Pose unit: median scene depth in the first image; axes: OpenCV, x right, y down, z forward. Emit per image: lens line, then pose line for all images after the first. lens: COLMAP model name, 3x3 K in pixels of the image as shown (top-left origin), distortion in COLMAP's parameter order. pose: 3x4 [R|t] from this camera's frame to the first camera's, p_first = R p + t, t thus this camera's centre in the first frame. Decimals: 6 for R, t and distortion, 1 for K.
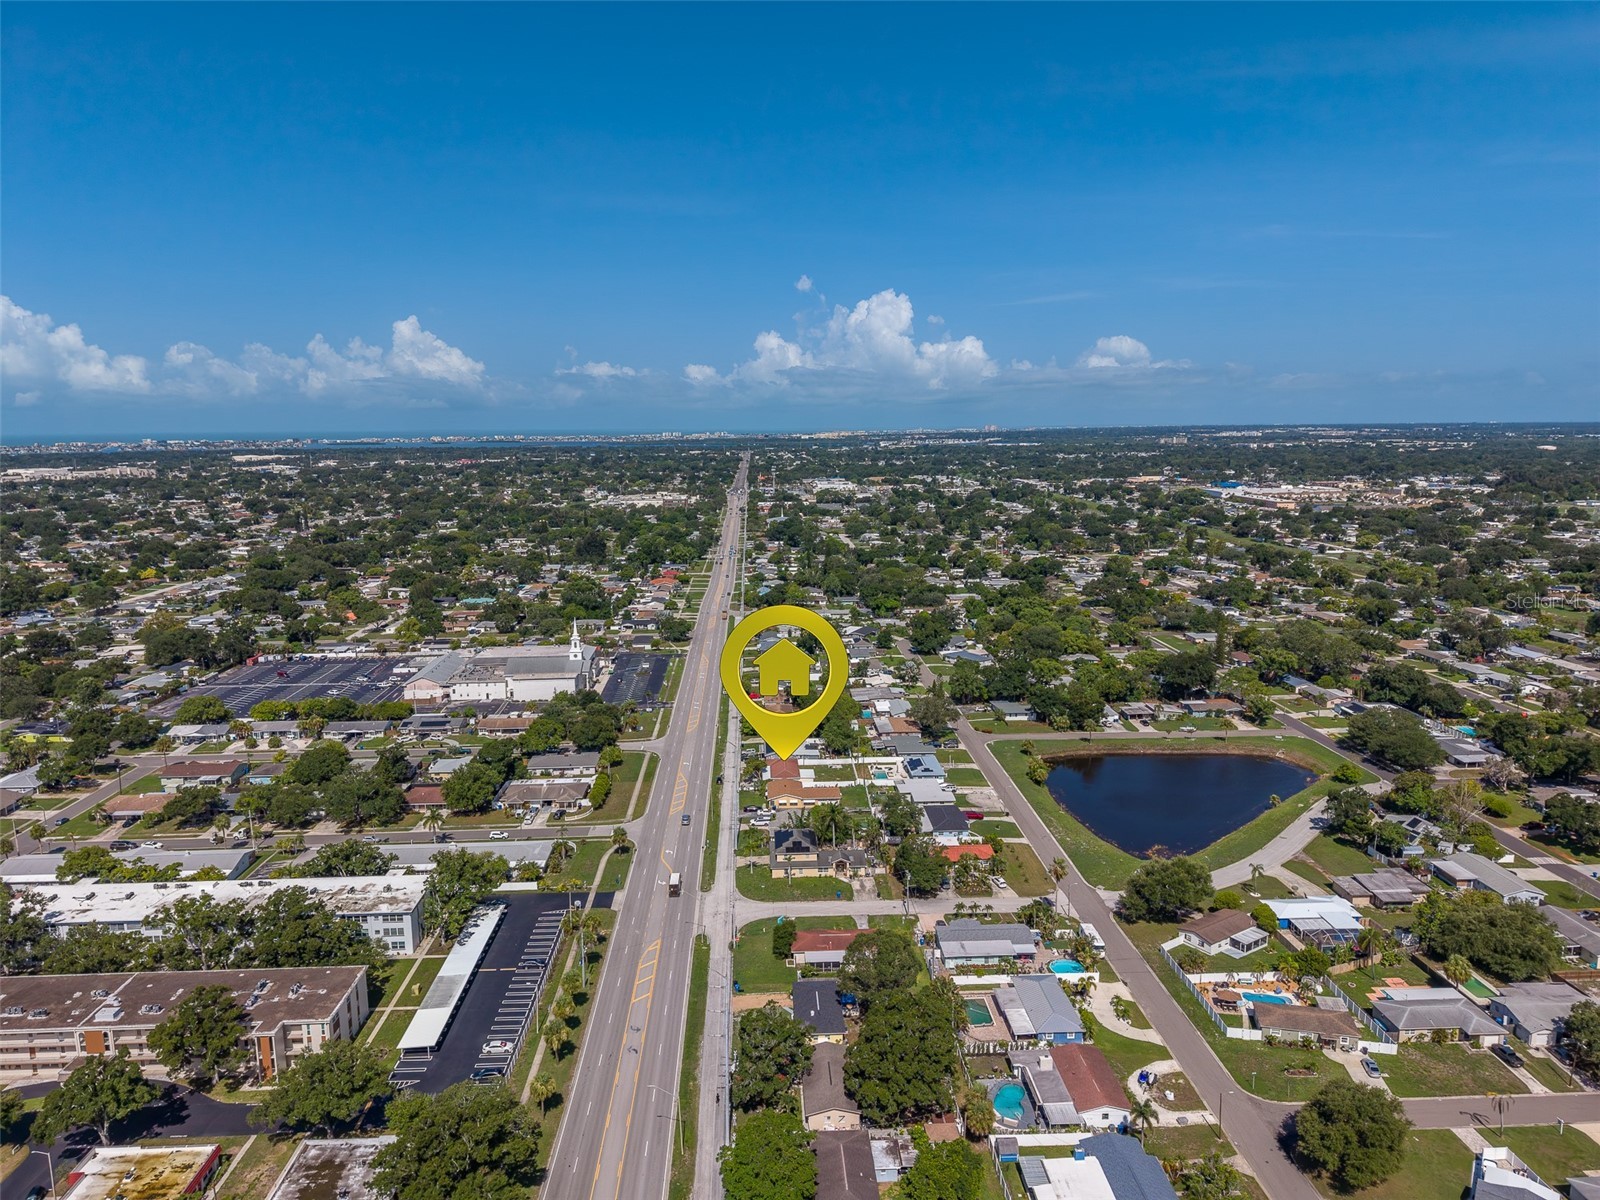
lens RADIAL K [[1067.6, 0, 797.8], [0, 1067.6, 602.0], [0, 0, 1]] dist [0.034635, -0.034109]
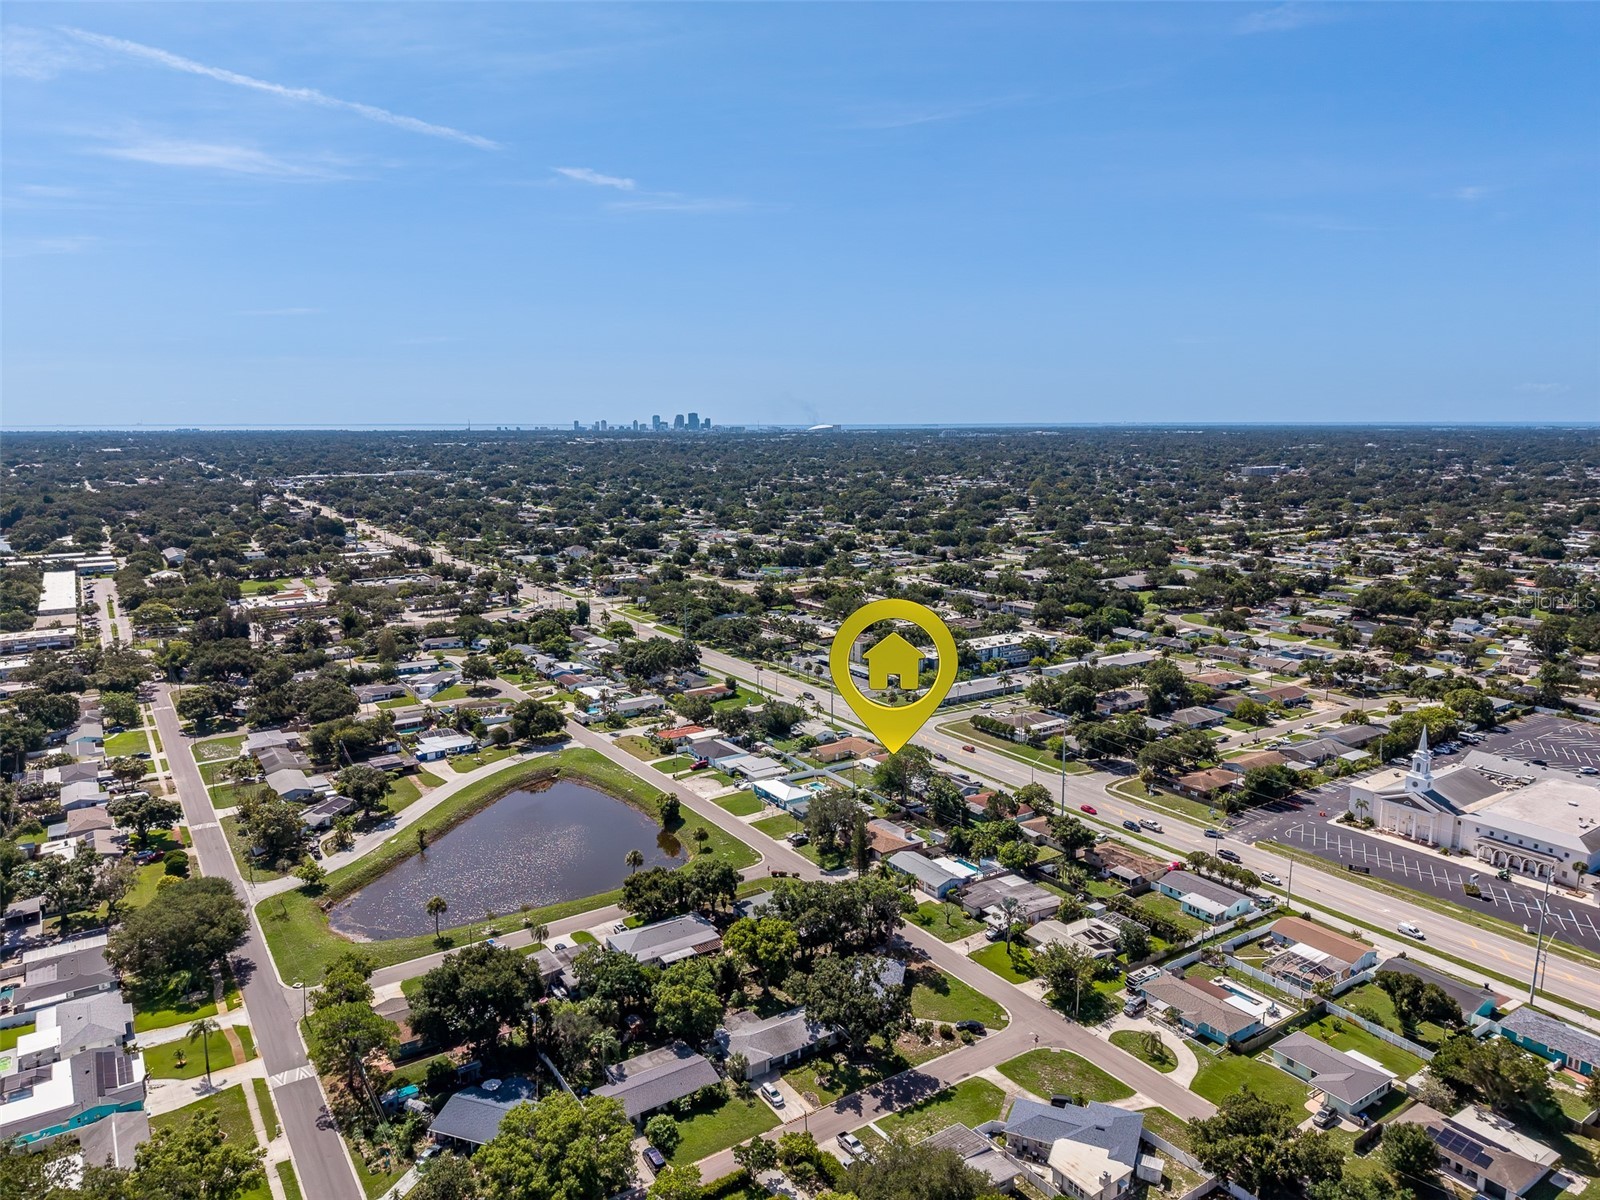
lens RADIAL K [[1067.6, 0, 799.5], [0, 1067.6, 594.1], [0, 0, 1]] dist [0.034635, -0.034109]
pose [[-0.854116, 0.093554, -0.511599, 0.550140], [-0.078473, 0.949244, 0.304596, -0.288584], [0.514129, 0.300307, -0.803422, 1.646537]]
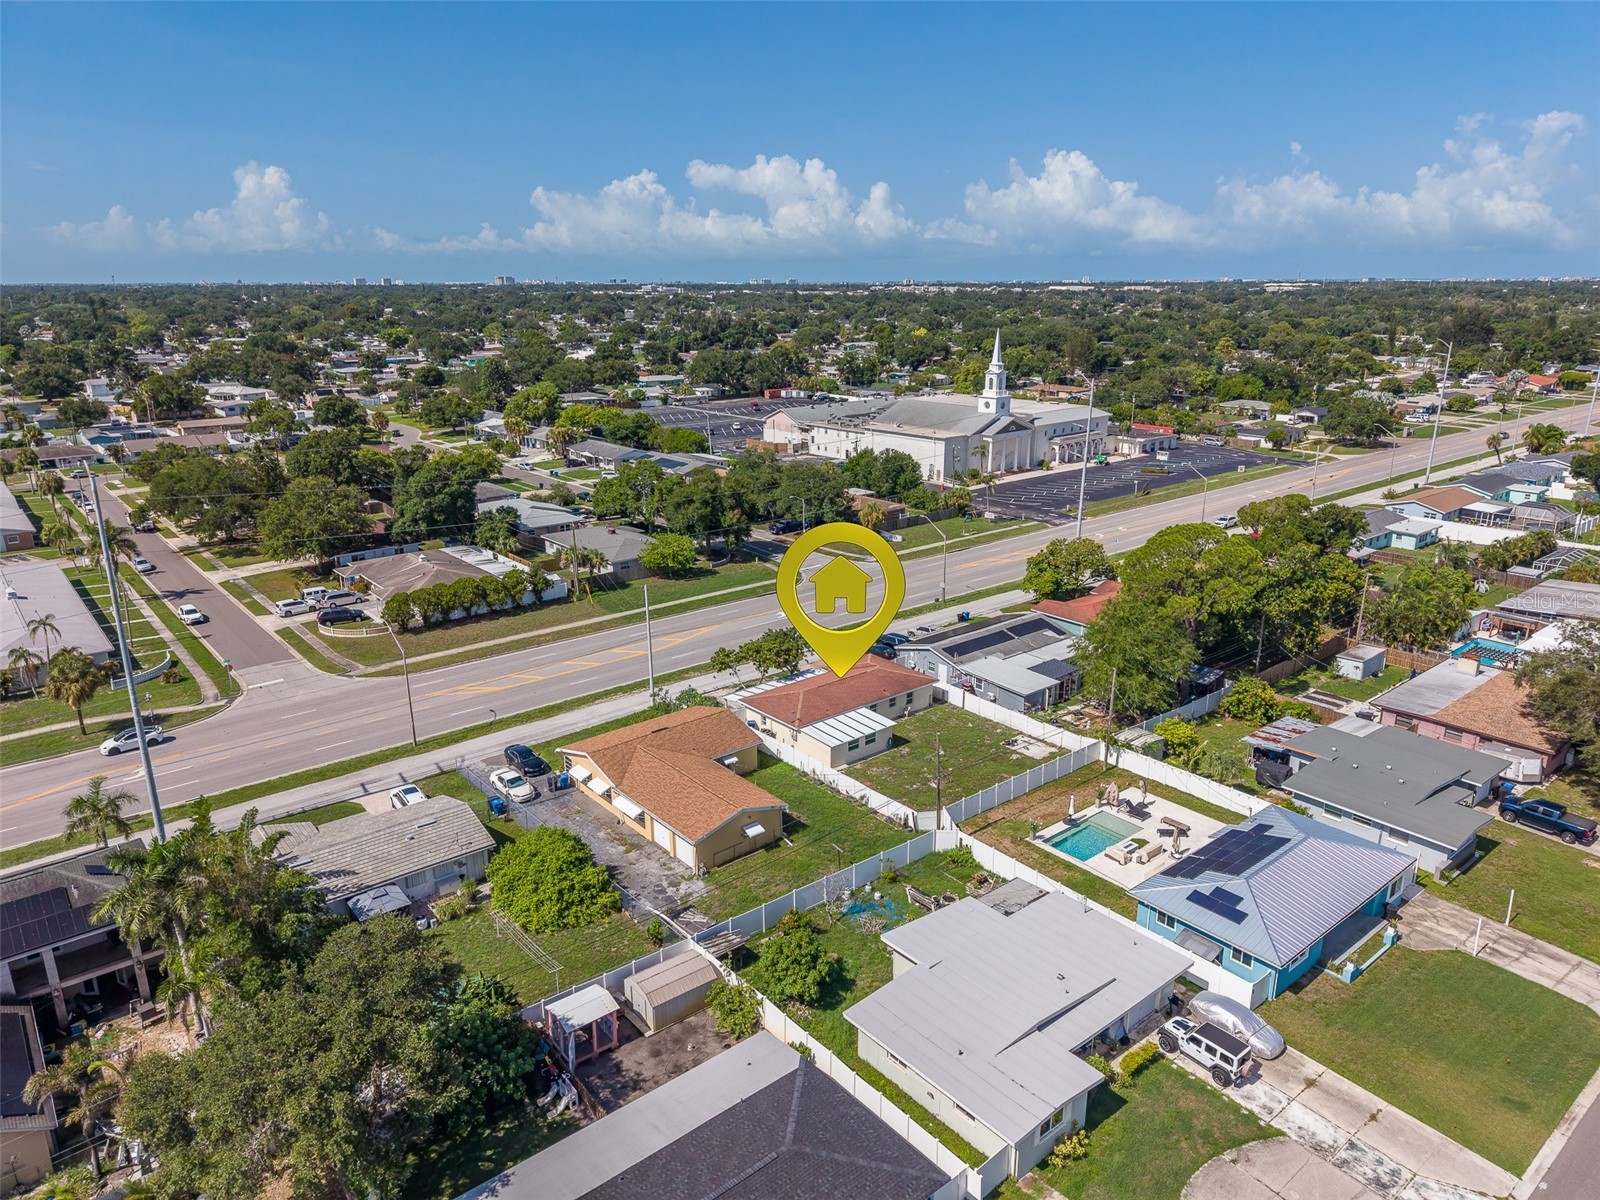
lens RADIAL K [[1067.6, 0, 798.9], [0, 1067.6, 605.0], [0, 0, 1]] dist [0.034635, -0.034109]
pose [[0.600354, 0.239549, -0.763015, 0.201936], [-0.134499, 0.970739, 0.198938, 0.067744], [0.788343, -0.016808, 0.615006, 0.762088]]
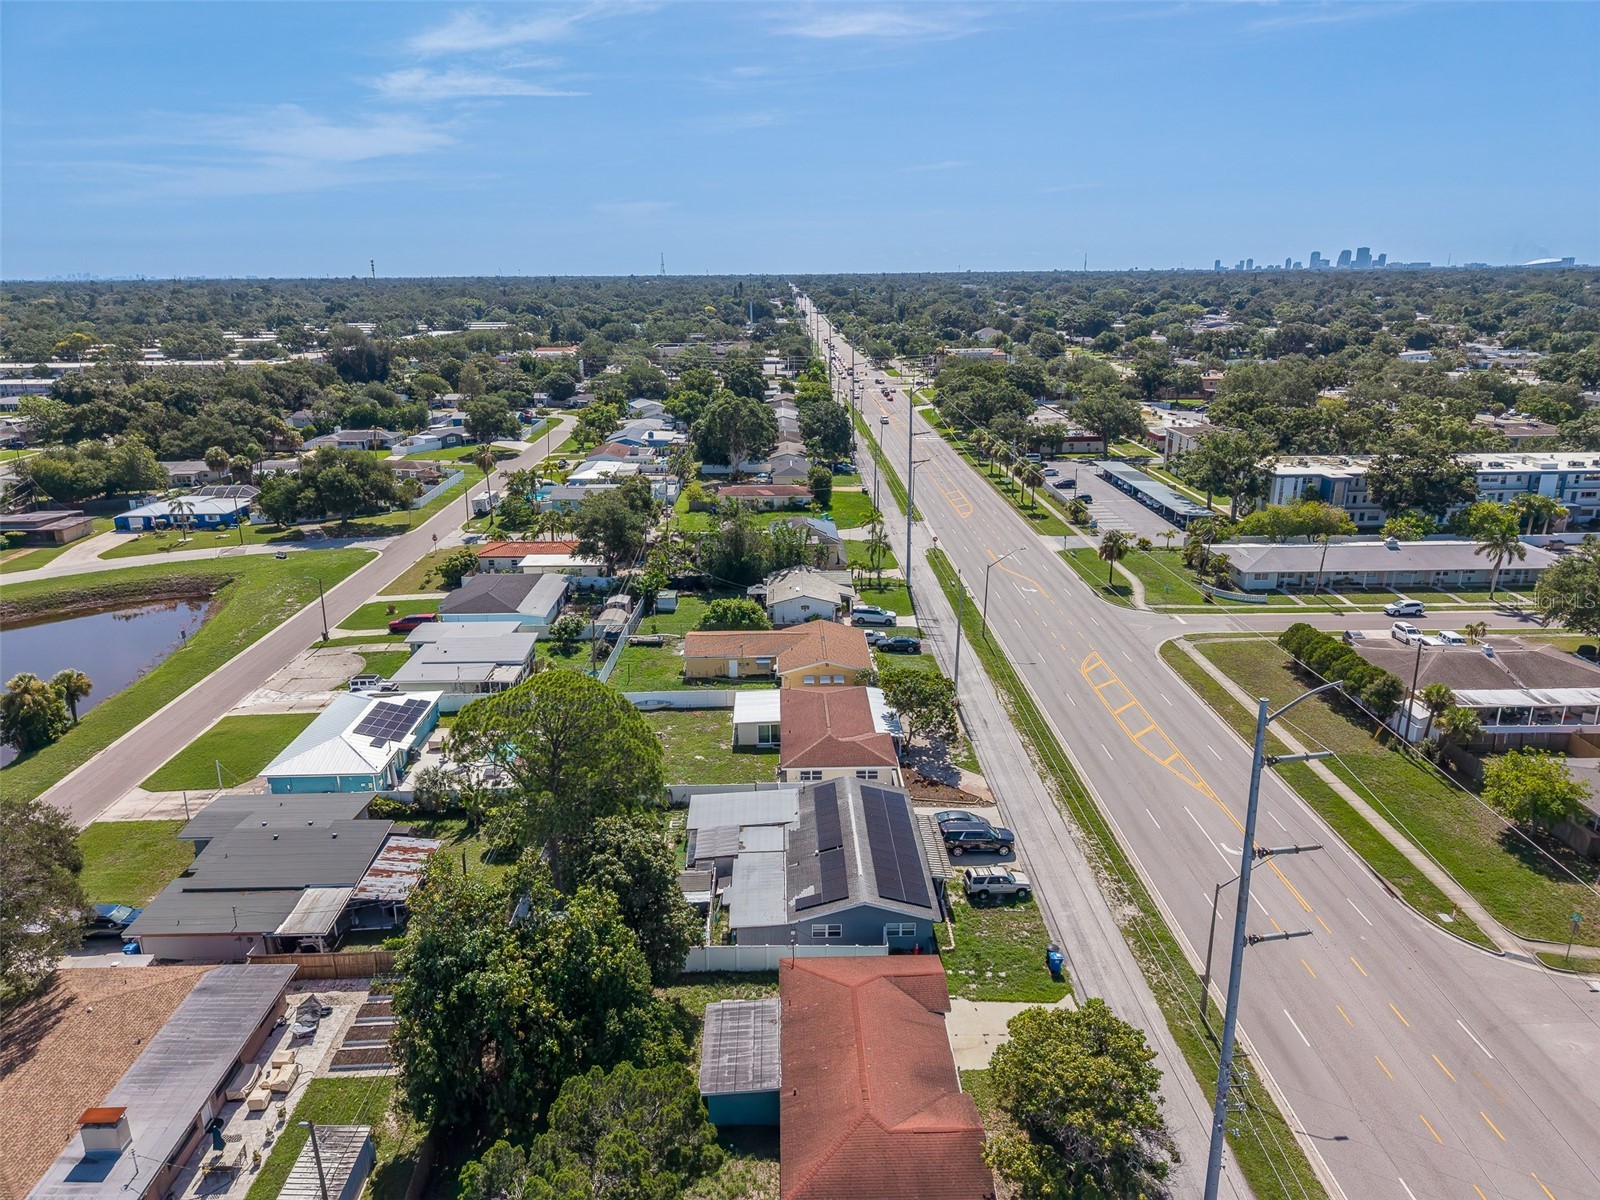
lens RADIAL K [[1067.6, 0, 801.5], [0, 1067.6, 594.8], [0, 0, 1]] dist [0.034635, -0.034109]
pose [[-0.999525, 0.009592, 0.029271, -0.013805], [0.021587, 0.896004, 0.443520, -0.011097], [-0.021973, 0.443942, -0.895786, 1.196728]]
